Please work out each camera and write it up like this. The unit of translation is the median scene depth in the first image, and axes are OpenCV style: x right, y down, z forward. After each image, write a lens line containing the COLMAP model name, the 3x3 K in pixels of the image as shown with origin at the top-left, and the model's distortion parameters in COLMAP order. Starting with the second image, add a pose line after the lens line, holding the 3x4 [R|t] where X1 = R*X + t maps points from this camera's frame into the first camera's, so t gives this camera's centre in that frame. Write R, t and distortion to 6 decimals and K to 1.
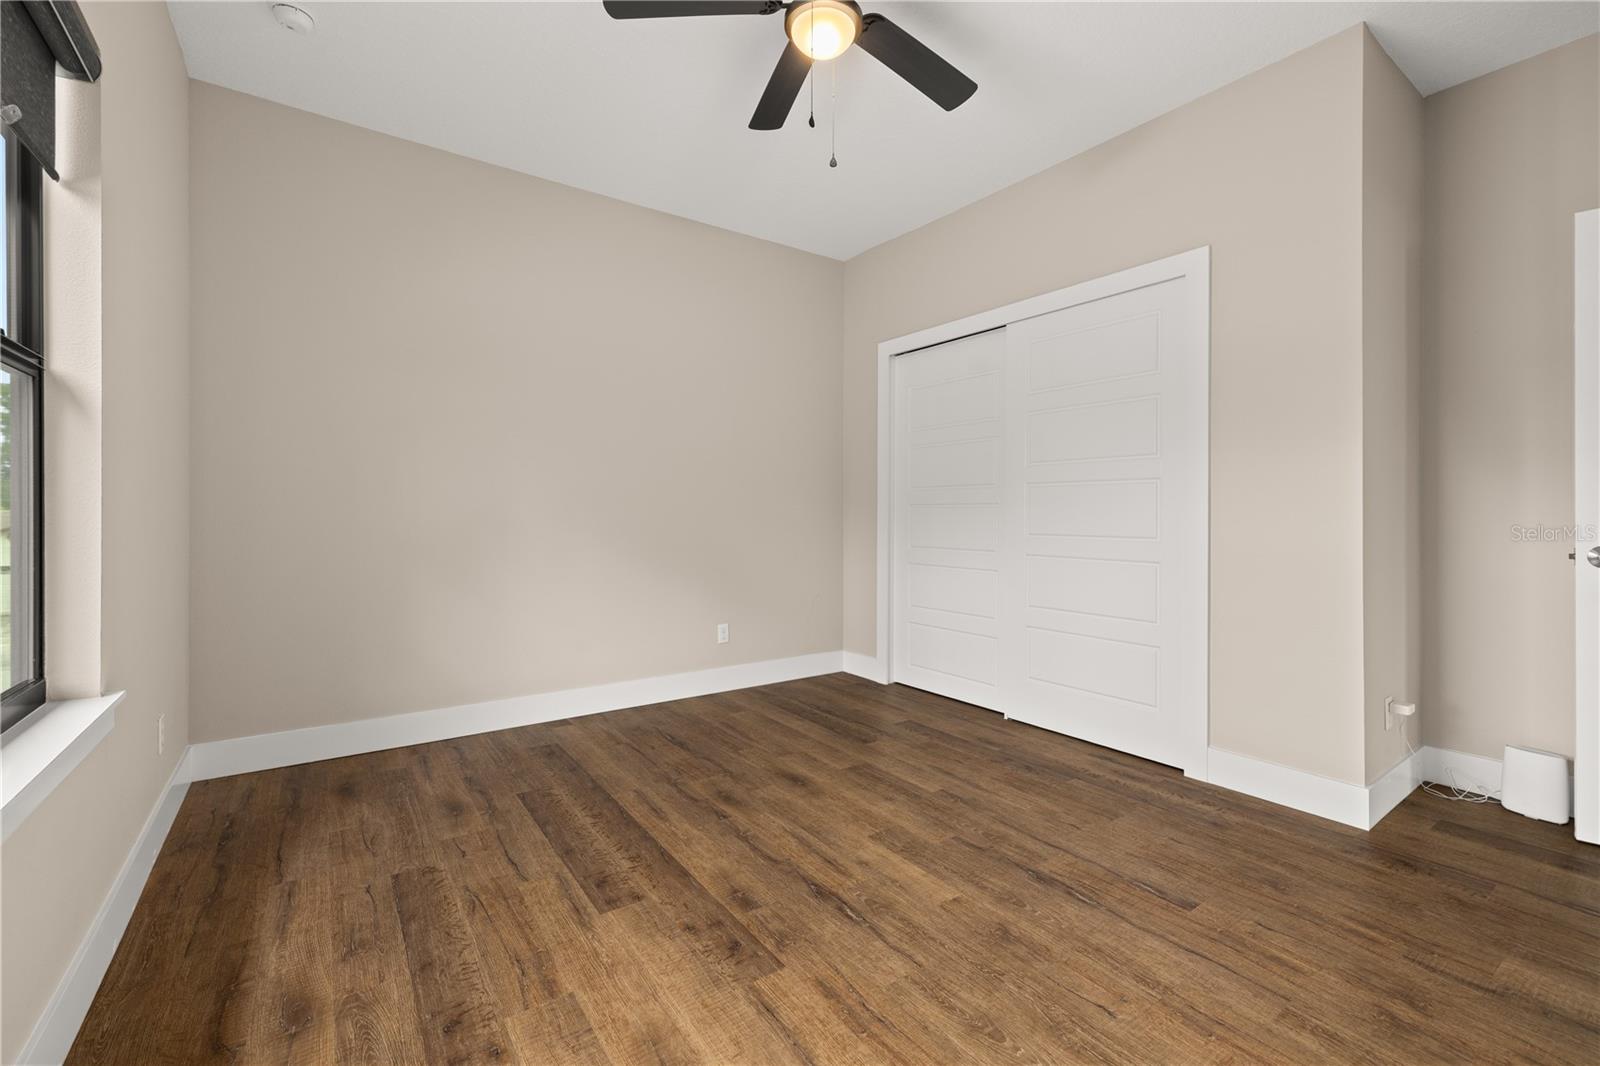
lens RADIAL K [[681.5, 0, 793.0], [0, 681.5, 516.8], [0, 0, 1]] dist [0.002840, 0.000836]
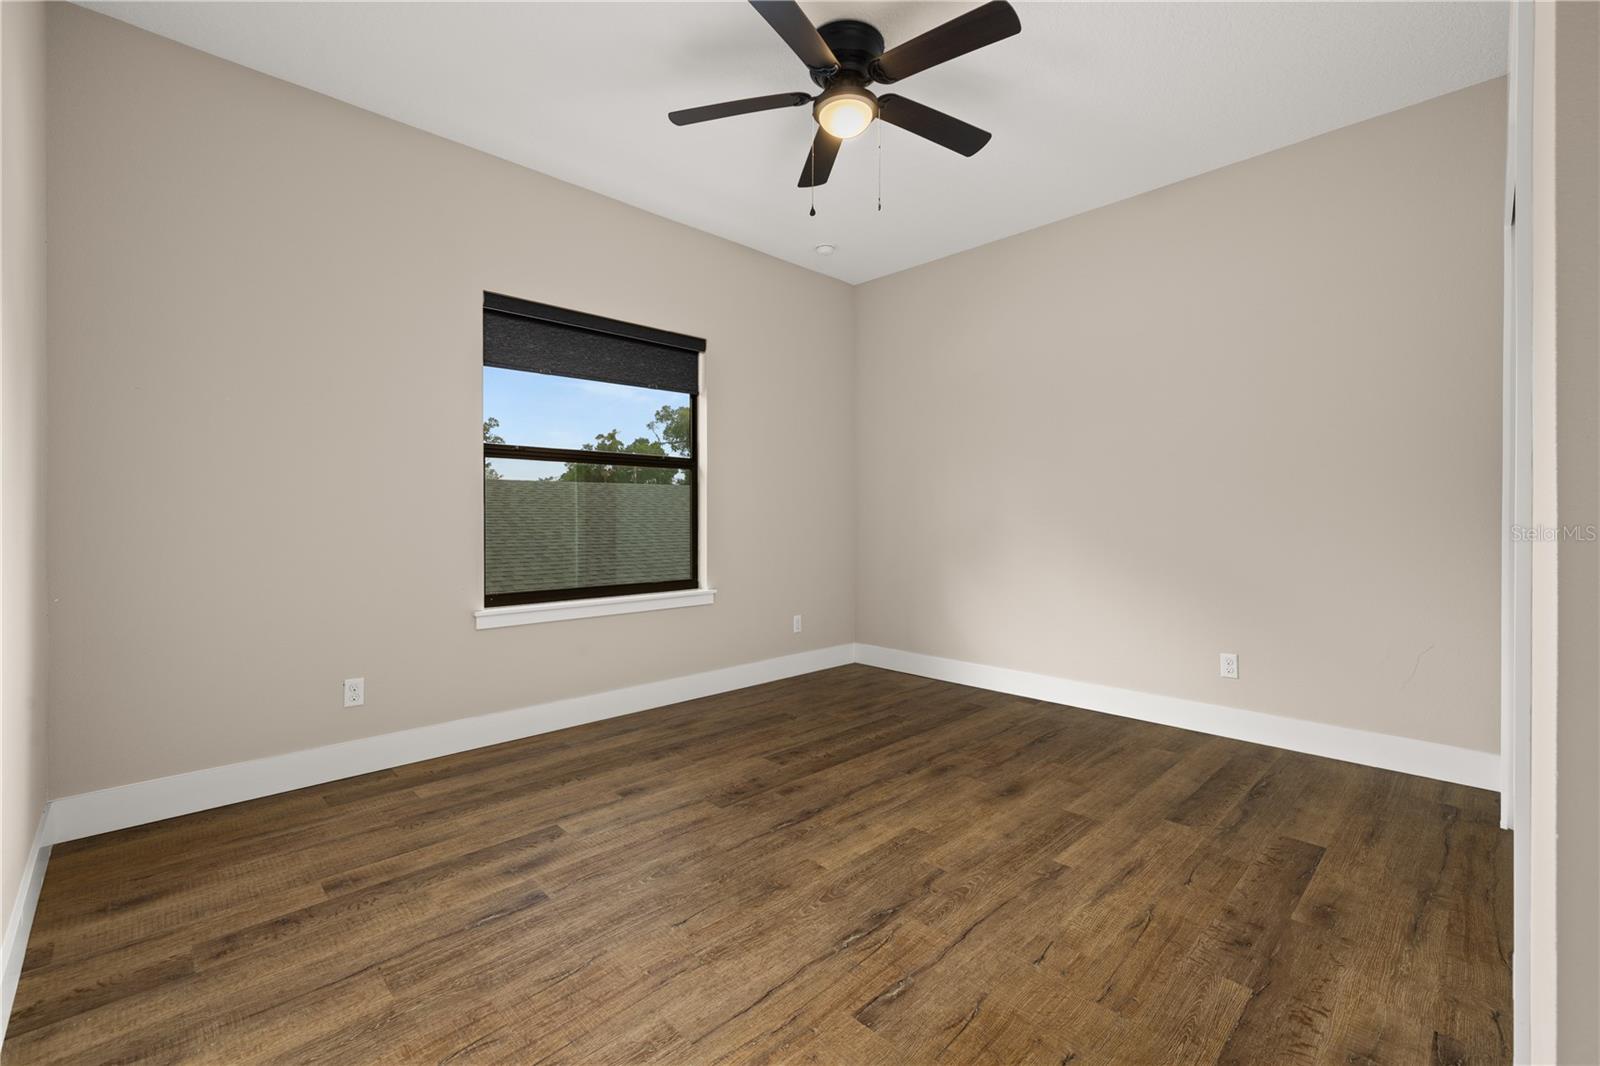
lens RADIAL K [[681.5, 0, 798.3], [0, 681.5, 524.7], [0, 0, 1]] dist [0.002840, 0.000836]
pose [[0.151541, 0.005025, -0.988438, 1.047684], [-0.003246, 0.999984, 0.004586, 0.004398], [0.988446, 0.002513, 0.151555, 0.635296]]
